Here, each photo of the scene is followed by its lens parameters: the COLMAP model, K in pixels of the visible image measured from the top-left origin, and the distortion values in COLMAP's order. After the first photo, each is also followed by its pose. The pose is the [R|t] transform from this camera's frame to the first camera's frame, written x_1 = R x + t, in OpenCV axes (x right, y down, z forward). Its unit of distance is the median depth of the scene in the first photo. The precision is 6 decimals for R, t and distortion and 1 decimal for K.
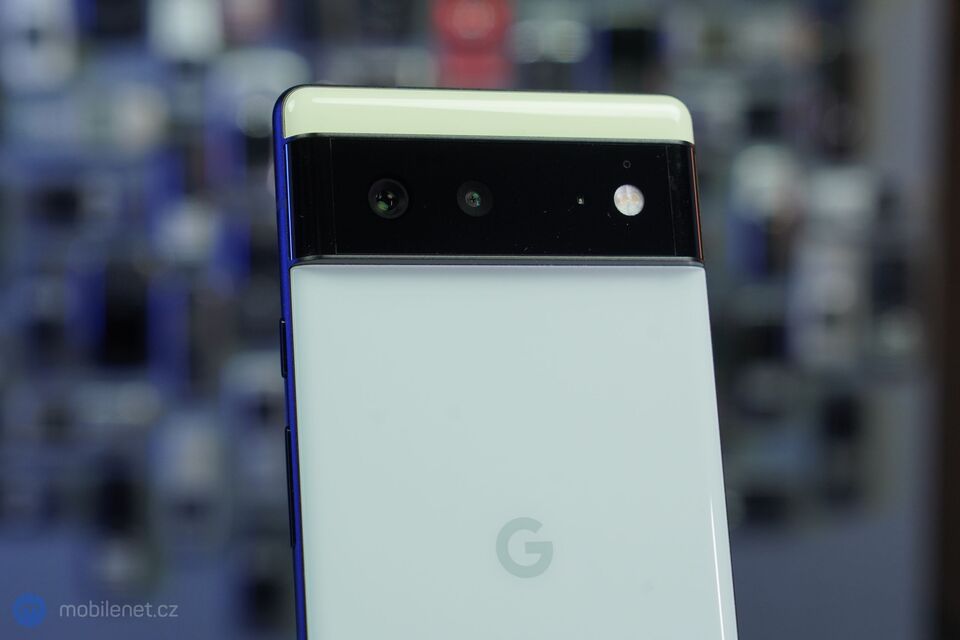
lens RADIAL K [[1940.4, 0, 480.0], [0, 1940.4, 320.0], [0, 0, 1]] dist [-0.002612, -0.004841]
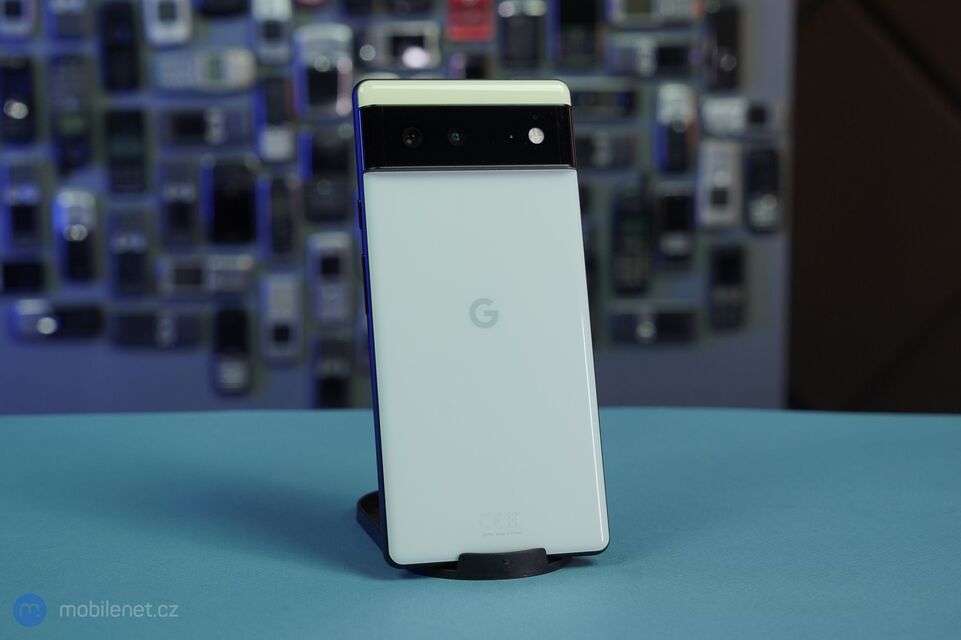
lens RADIAL K [[1556.4, 0, 480.5], [0, 1556.4, 320.0], [0, 0, 1]] dist [0.010097, -0.016551]
pose [[0.999863, -0.014986, -0.007035, 0.029388], [0.015467, 0.997117, 0.074288, 0.005435], [0.005901, -0.074387, 0.997212, -0.570821]]
